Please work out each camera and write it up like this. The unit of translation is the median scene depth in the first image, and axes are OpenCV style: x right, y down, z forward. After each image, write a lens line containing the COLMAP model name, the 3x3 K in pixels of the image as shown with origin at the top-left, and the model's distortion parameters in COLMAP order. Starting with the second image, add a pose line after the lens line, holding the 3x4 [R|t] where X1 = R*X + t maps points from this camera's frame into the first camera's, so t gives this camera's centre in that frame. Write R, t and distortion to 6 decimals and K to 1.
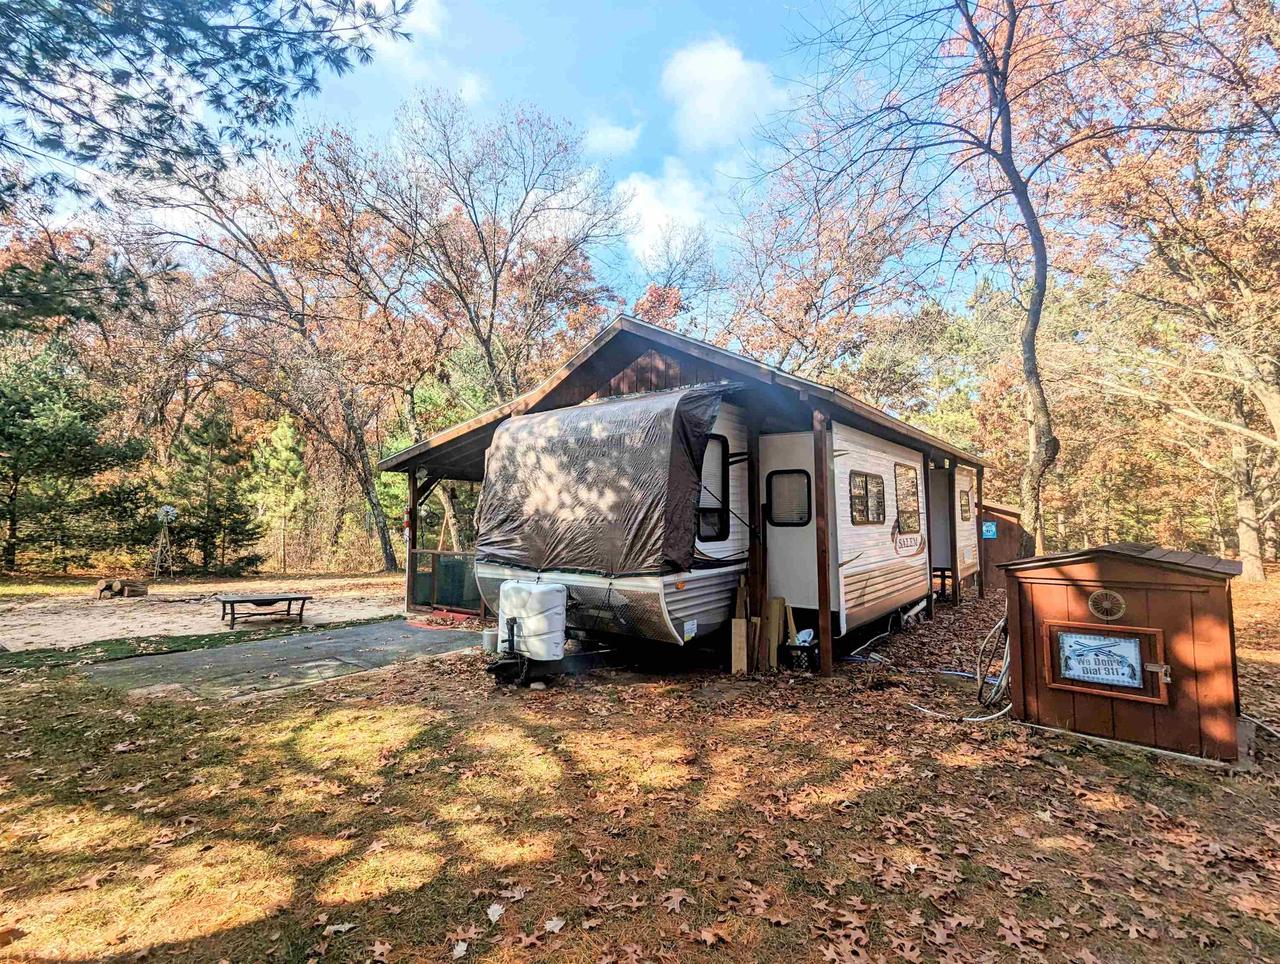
lens RADIAL K [[582.8, 0, 640.0], [0, 582.8, 482.0], [0, 0, 1]] dist [-0.001872, -0.000333]
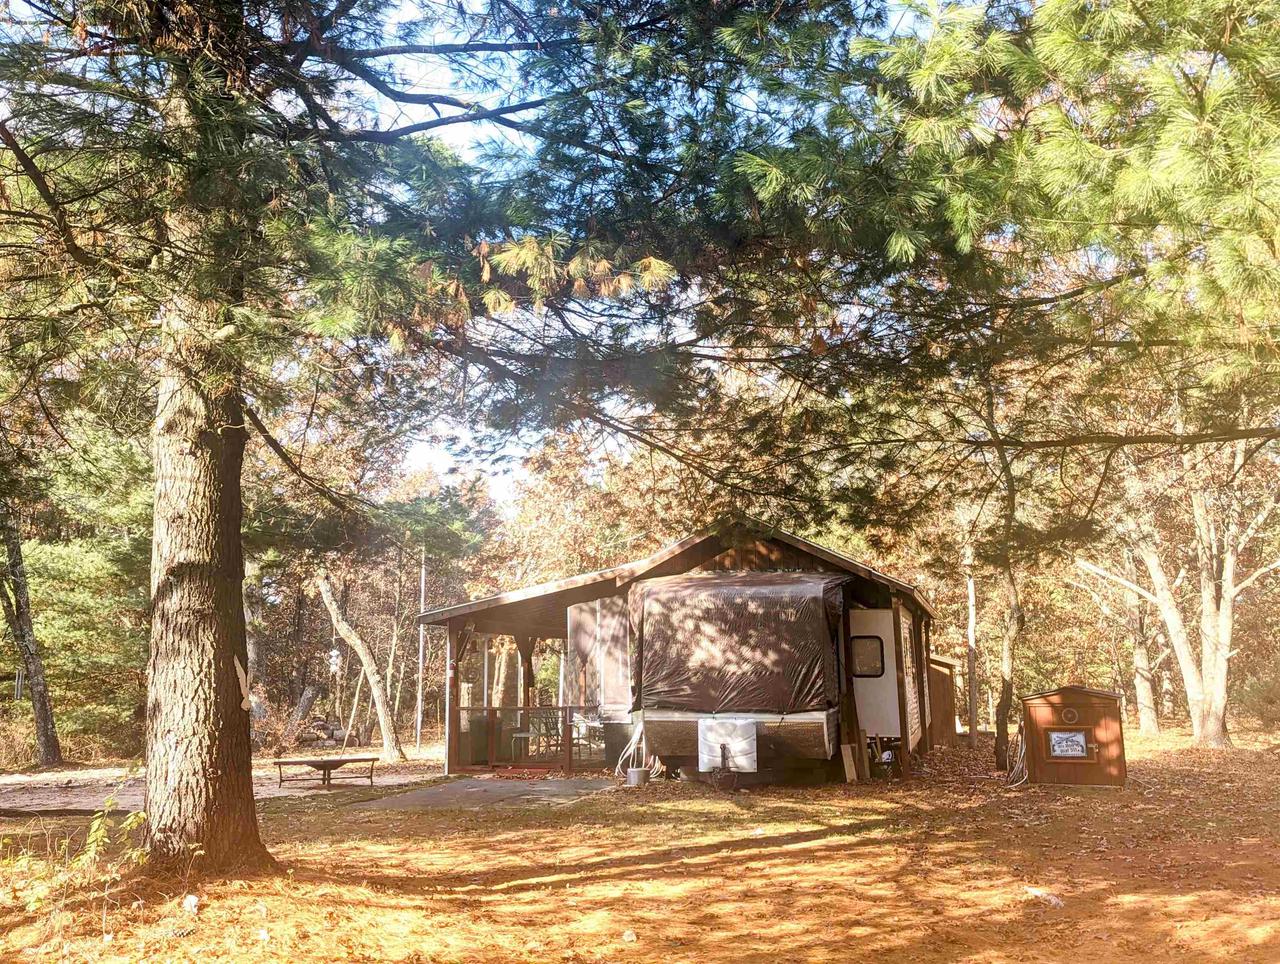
lens RADIAL K [[1059.6, 0, 640.0], [0, 1059.6, 482.0], [0, 0, 1]] dist [0.058438, -0.001768]
pose [[0.933822, 0.053558, 0.353705, -1.203058], [-0.013026, 0.993165, -0.115993, -0.084663], [-0.357500, 0.103709, 0.928137, -1.233214]]
